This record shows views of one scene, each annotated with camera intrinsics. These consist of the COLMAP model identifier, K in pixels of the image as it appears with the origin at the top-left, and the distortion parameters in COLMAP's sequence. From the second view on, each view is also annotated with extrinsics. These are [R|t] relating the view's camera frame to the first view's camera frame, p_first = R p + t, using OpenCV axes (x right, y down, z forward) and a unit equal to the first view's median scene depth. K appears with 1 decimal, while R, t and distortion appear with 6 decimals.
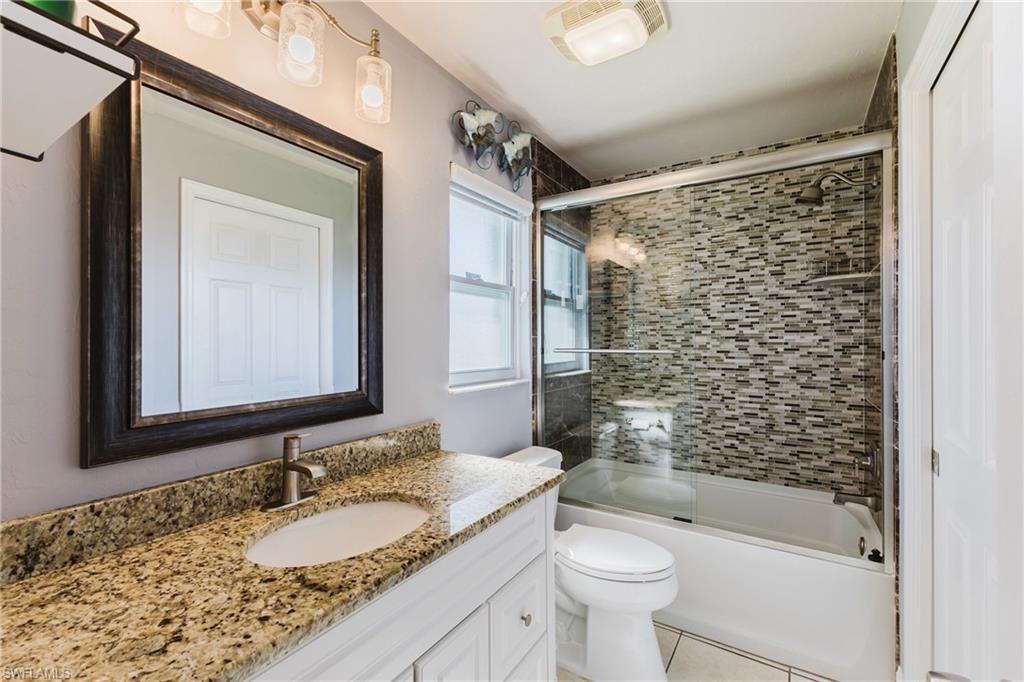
lens RADIAL K [[439.8, 0, 515.1], [0, 439.8, 342.6], [0, 0, 1]] dist [0.010920, -0.002500]
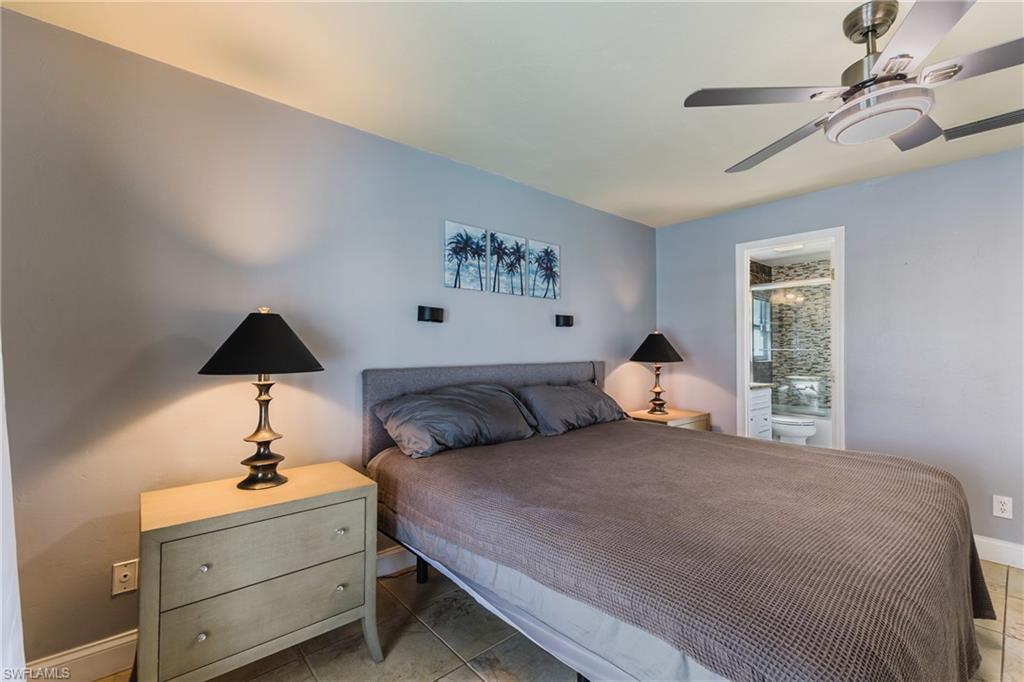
lens RADIAL K [[439.8, 0, 509.4], [0, 439.8, 343.5], [0, 0, 1]] dist [0.010920, -0.002500]
pose [[0.962135, -0.001910, -0.272565, -0.457049], [-0.001614, 0.999918, -0.012702, 0.012154], [0.272567, 0.012661, 0.962053, -1.343010]]
